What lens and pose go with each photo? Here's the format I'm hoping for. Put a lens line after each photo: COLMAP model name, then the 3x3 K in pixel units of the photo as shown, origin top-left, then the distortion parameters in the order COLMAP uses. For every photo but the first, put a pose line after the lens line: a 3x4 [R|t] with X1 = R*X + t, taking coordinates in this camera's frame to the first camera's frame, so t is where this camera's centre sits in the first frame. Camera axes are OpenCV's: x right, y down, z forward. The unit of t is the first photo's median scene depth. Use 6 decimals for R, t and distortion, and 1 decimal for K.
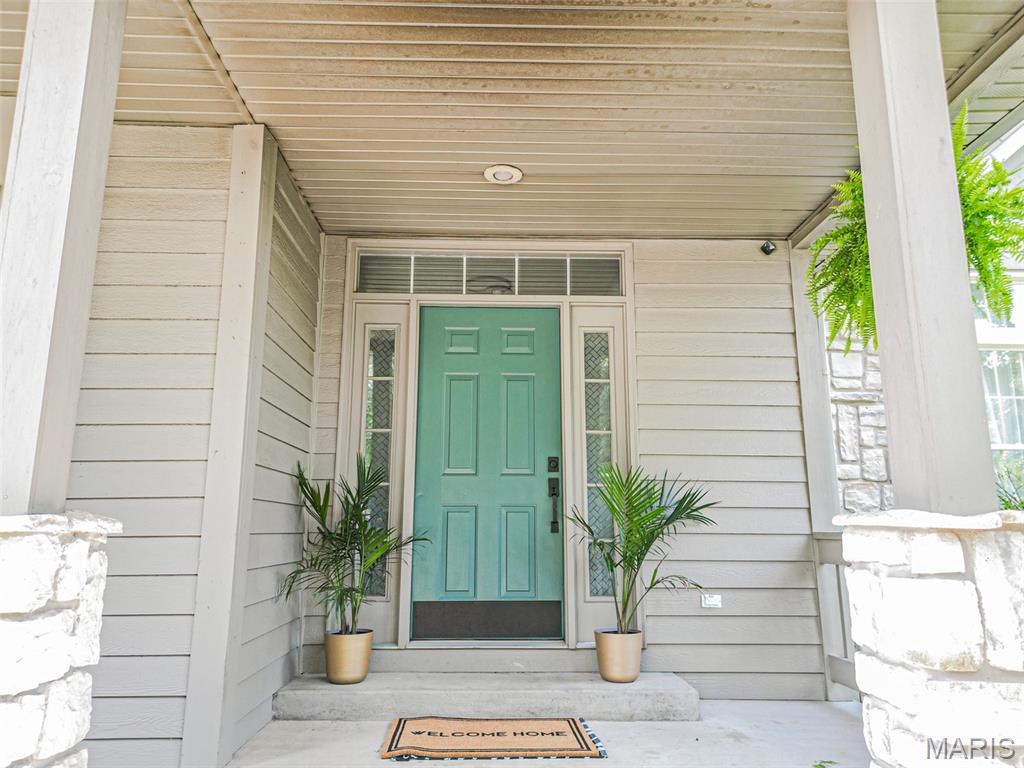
lens RADIAL K [[716.7, 0, 508.6], [0, 716.7, 383.7], [0, 0, 1]] dist [0.069112, -0.059519]
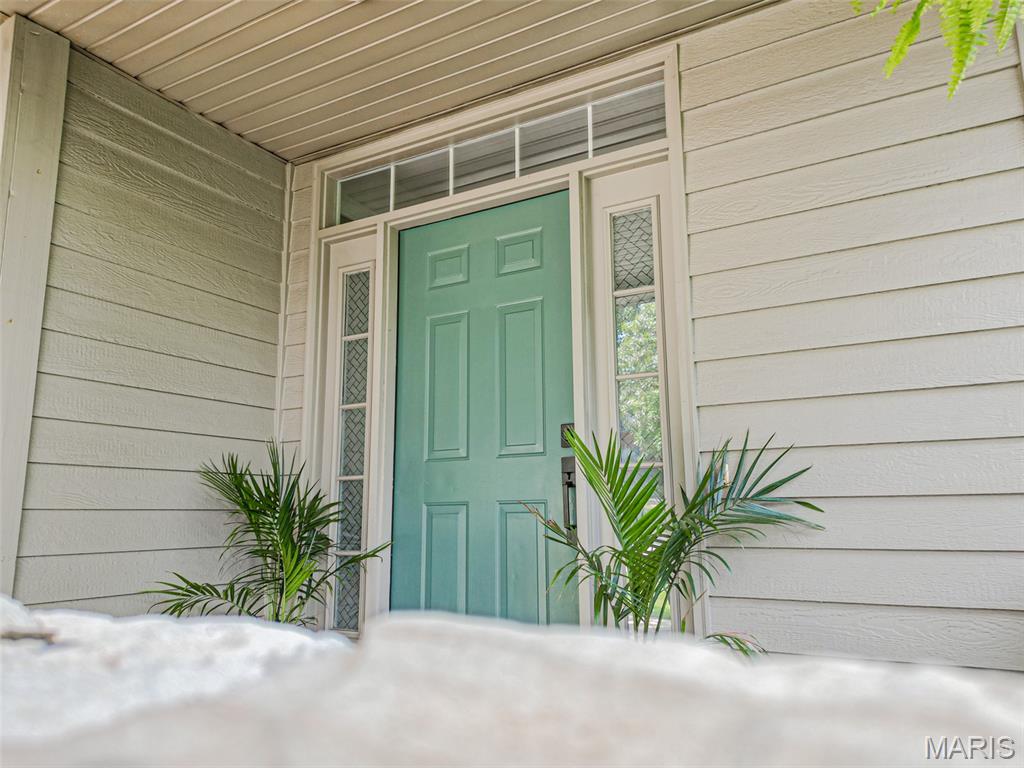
lens RADIAL K [[716.7, 0, 508.6], [0, 716.7, 383.7], [0, 0, 1]] dist [0.069112, -0.059519]
pose [[0.862611, -0.104904, -0.494872, 0.323333], [0.115542, 0.993260, -0.009152, 0.066383], [0.492496, -0.049284, 0.868918, 0.425410]]
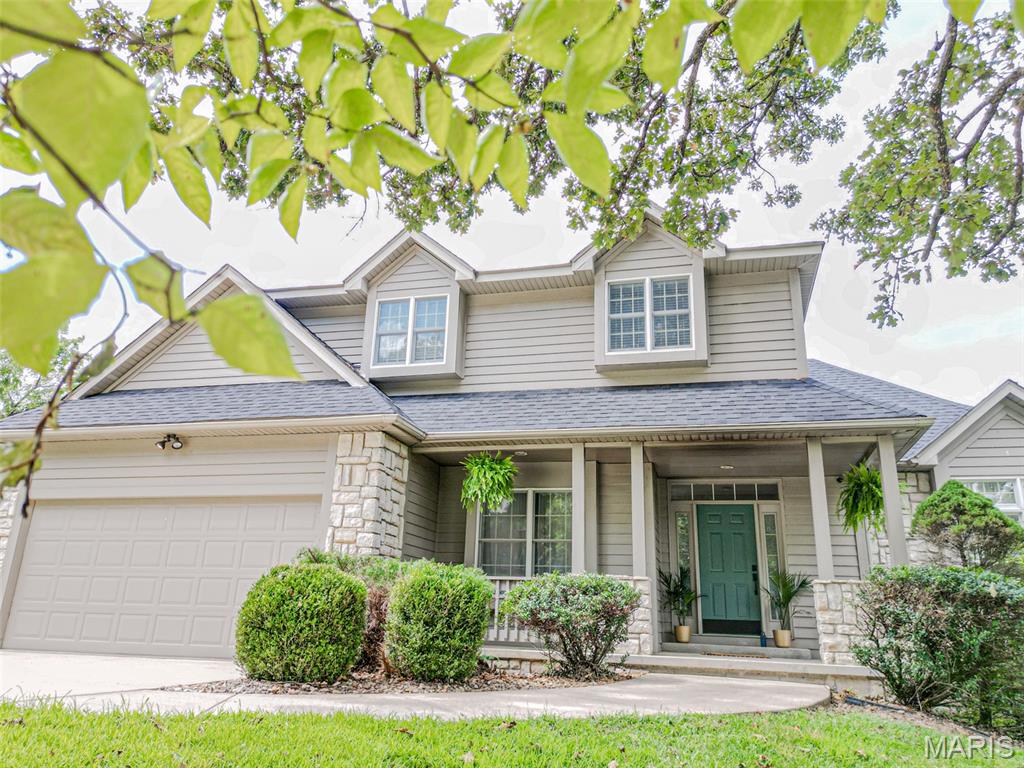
lens RADIAL K [[713.9, 0, 512.0], [0, 713.9, 391.0], [0, 0, 1]] dist [0.061437, -0.053978]
pose [[0.959747, -0.053817, -0.275661, -0.025581], [0.020902, 0.992435, -0.120978, -0.223145], [0.280086, 0.110346, 0.953612, -1.768550]]
